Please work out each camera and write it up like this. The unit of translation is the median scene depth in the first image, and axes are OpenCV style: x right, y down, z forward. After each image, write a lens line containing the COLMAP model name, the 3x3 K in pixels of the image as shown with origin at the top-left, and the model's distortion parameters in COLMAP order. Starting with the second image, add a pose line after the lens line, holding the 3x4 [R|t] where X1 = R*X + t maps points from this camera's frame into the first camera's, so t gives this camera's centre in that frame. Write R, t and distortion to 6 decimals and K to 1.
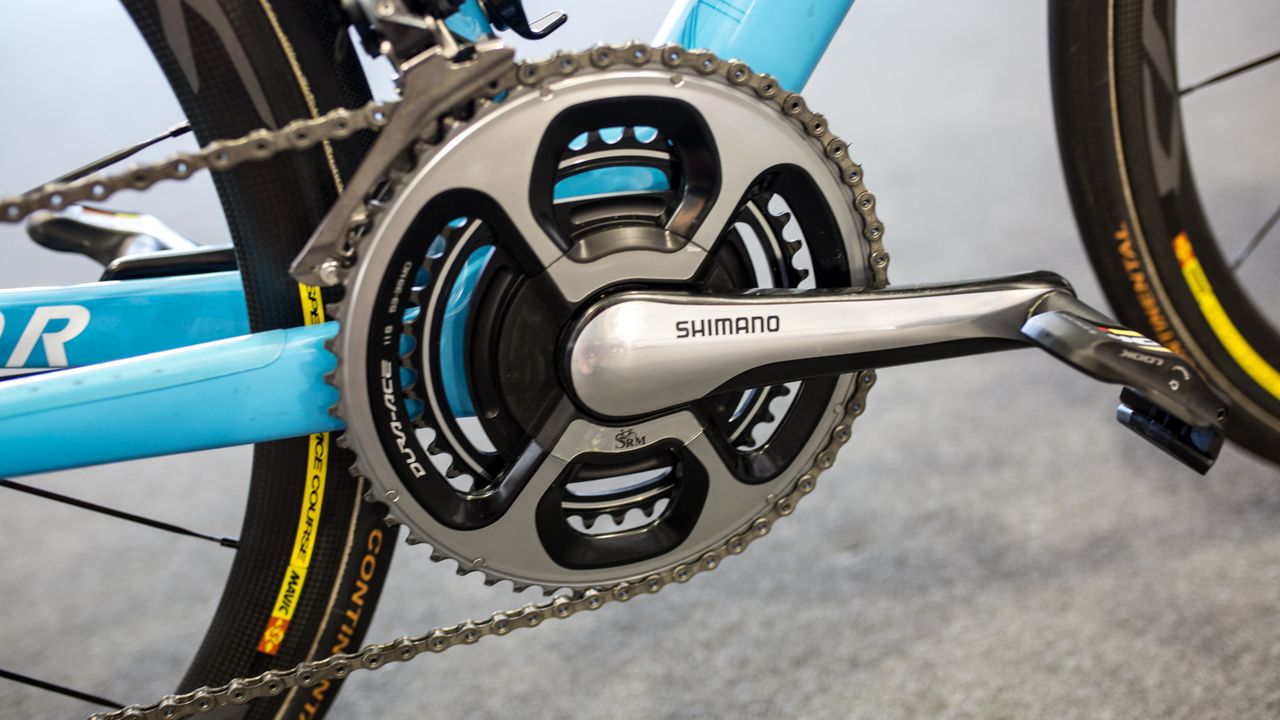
lens RADIAL K [[1316.6, 0, 640.0], [0, 1316.6, 358.5], [0, 0, 1]] dist [-0.025615, 0.000000]
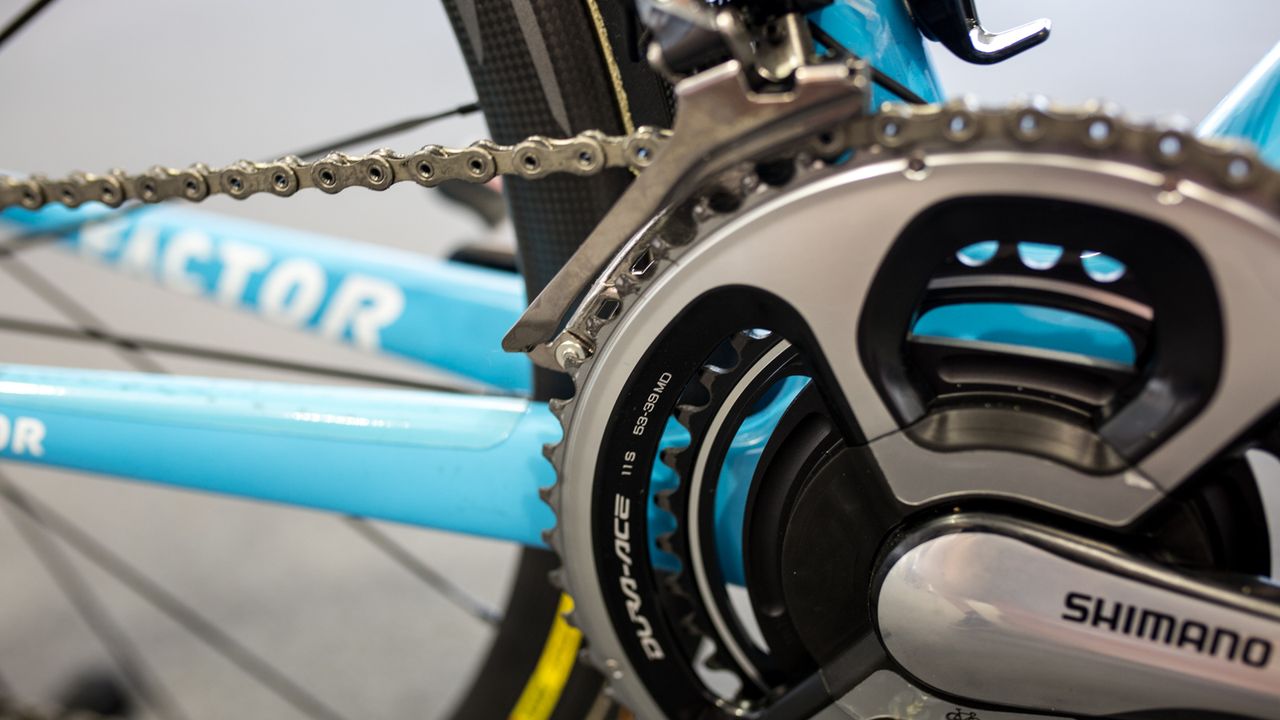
lens RADIAL K [[1316.6, 0, 640.2], [0, 1316.6, 363.7], [0, 0, 1]] dist [-0.025615, 0.000000]
pose [[0.808899, 0.283352, -0.515164, 0.145575], [-0.245436, 0.958947, 0.142064, -0.161745], [0.534269, 0.011525, 0.845236, 0.420547]]
